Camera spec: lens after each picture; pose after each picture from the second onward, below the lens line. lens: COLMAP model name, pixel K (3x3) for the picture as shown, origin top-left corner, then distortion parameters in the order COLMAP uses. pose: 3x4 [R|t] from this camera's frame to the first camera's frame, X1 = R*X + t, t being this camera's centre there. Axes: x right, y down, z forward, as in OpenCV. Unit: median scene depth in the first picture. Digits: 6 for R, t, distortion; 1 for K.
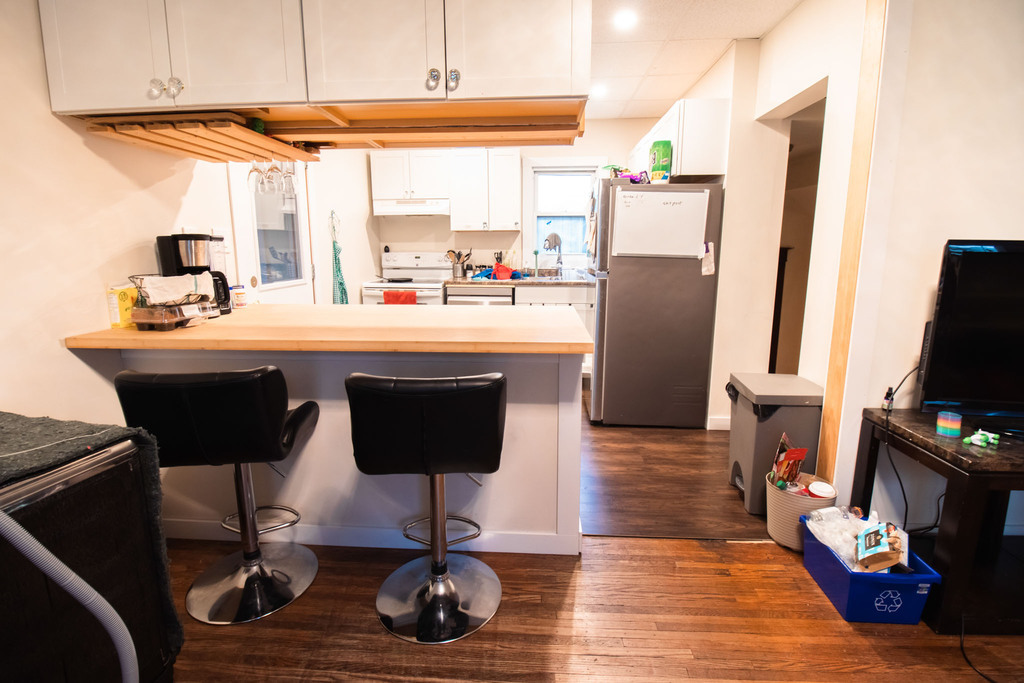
lens RADIAL K [[482.8, 0, 511.4], [0, 482.8, 327.4], [0, 0, 1]] dist [-0.001192, -0.009313]
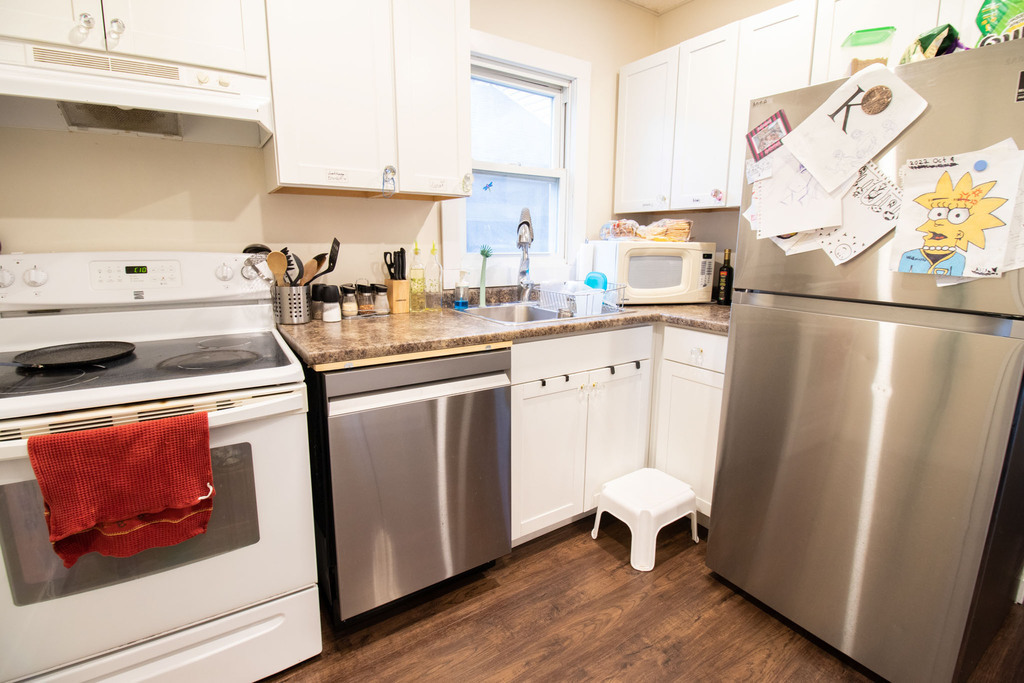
lens RADIAL K [[482.8, 0, 511.4], [0, 482.8, 327.4], [0, 0, 1]] dist [-0.001192, -0.009313]
pose [[0.797257, -0.097812, 0.595662, -0.193860], [0.088661, 0.995057, 0.044727, -0.103643], [-0.597093, 0.017153, 0.801989, 0.633632]]
